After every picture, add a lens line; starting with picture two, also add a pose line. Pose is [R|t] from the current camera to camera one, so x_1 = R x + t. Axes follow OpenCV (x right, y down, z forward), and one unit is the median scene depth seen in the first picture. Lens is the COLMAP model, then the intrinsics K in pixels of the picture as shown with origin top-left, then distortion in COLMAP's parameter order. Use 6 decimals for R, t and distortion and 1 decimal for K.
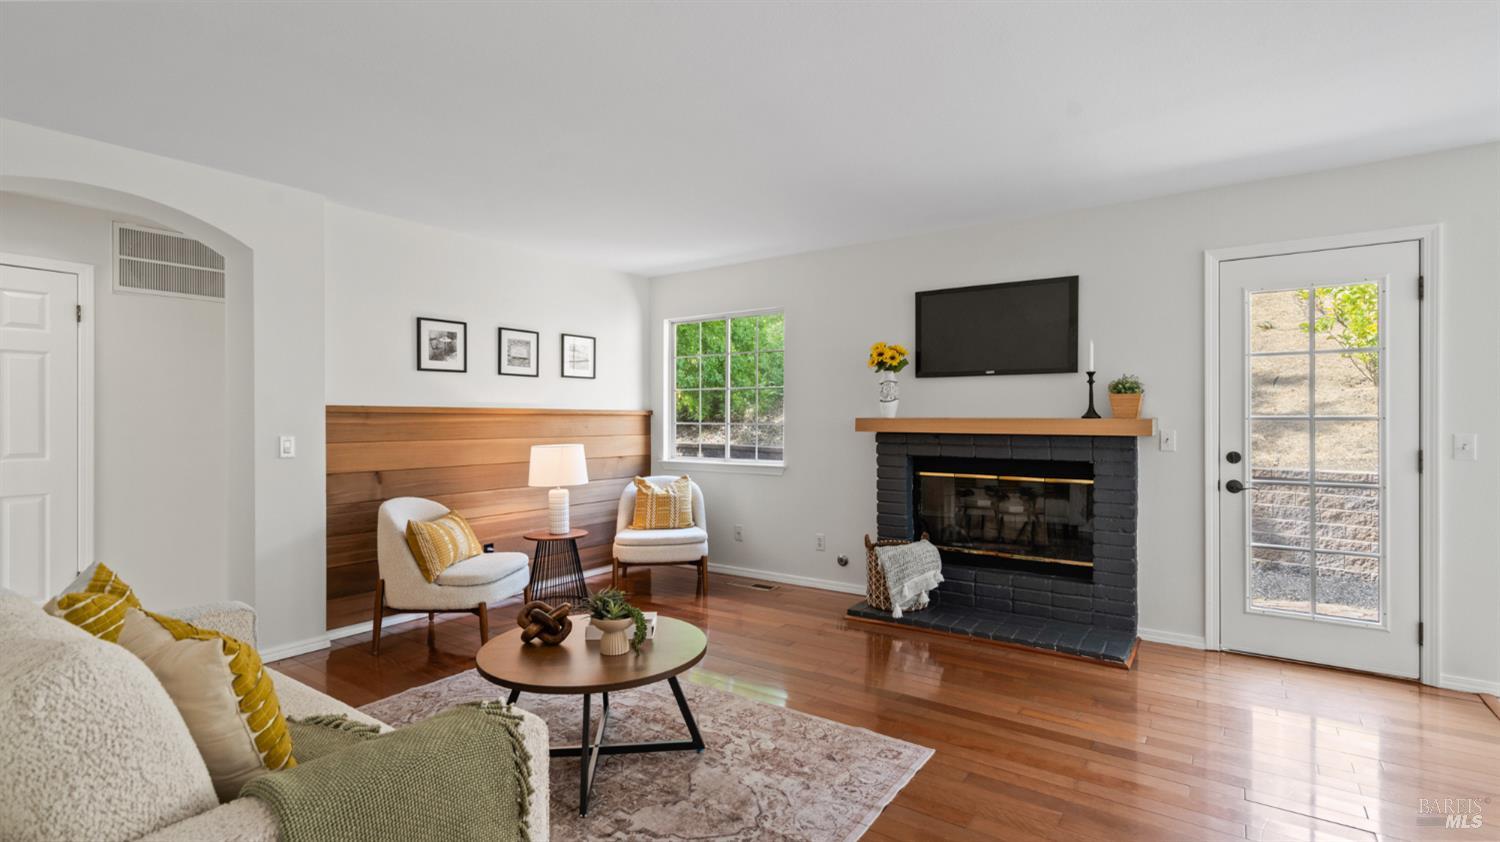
lens RADIAL K [[696.6, 0, 750.0], [0, 696.6, 421.0], [0, 0, 1]] dist [-0.017988, 0.001417]
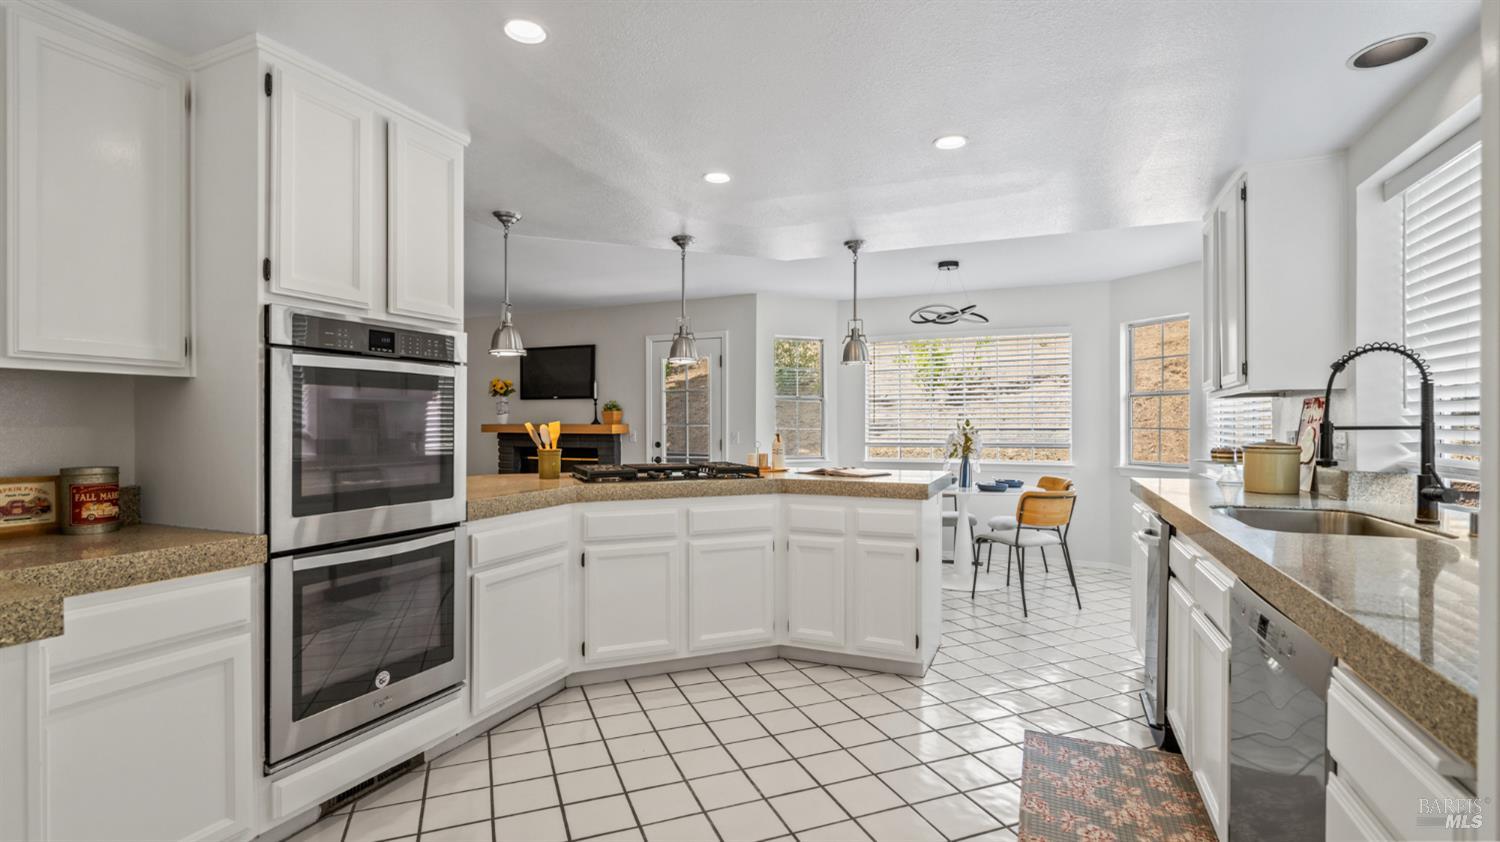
lens RADIAL K [[696.6, 0, 750.0], [0, 696.6, 421.0], [0, 0, 1]] dist [-0.017988, 0.001417]
pose [[0.979010, 0.000287, 0.203812, 0.453161], [0.001474, 0.999963, -0.008487, 0.003301], [-0.203806, 0.008609, 0.978973, -0.767560]]
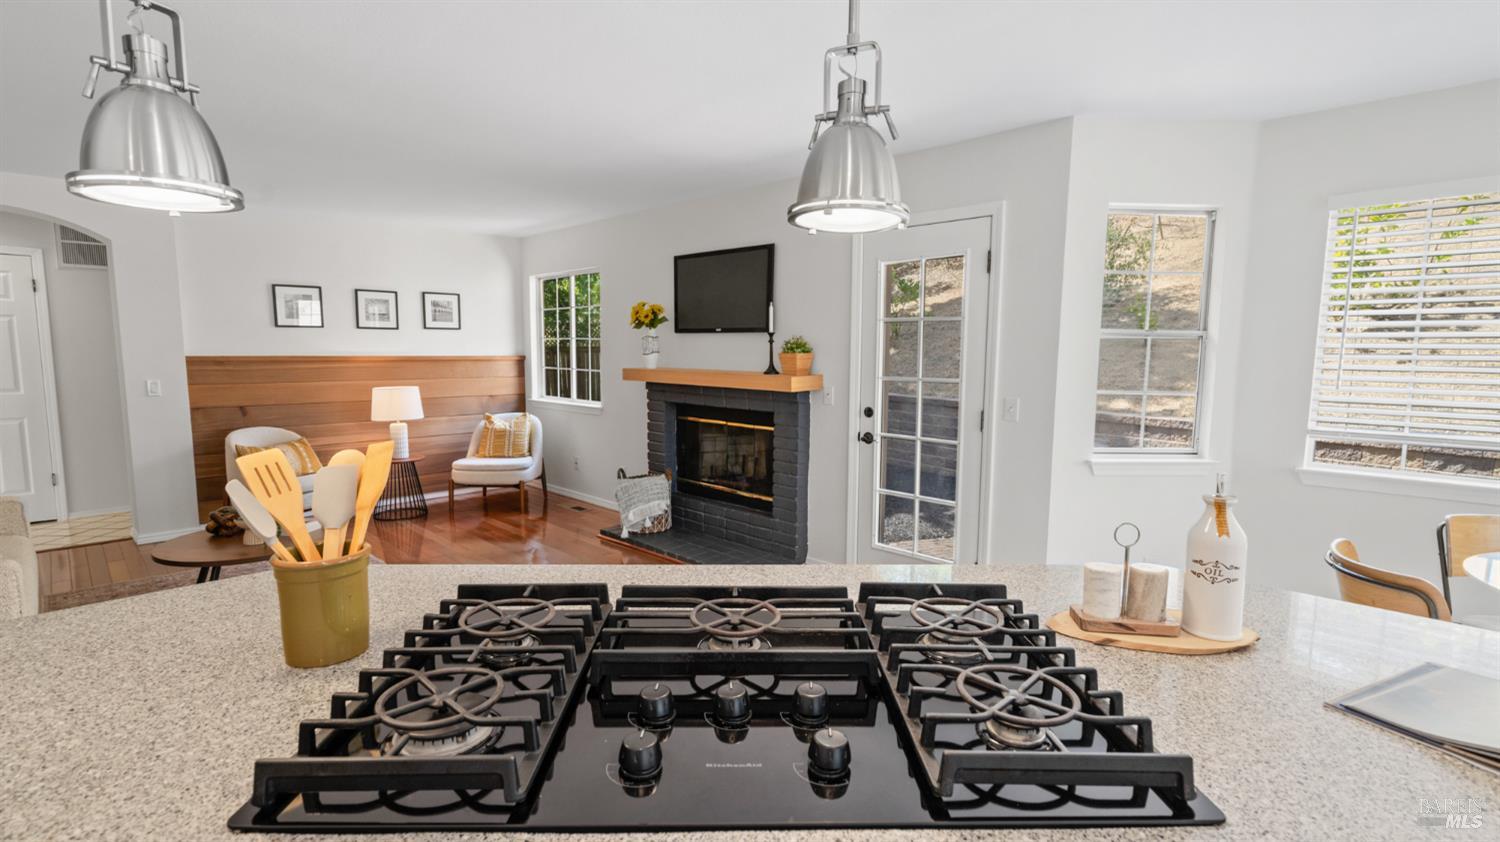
lens RADIAL K [[696.6, 0, 750.0], [0, 696.6, 421.0], [0, 0, 1]] dist [-0.017988, 0.001417]
pose [[0.987359, 0.025494, -0.156437, 0.559627], [-0.009901, 0.994973, 0.099657, -0.035390], [0.158191, -0.096848, 0.982648, -0.112685]]
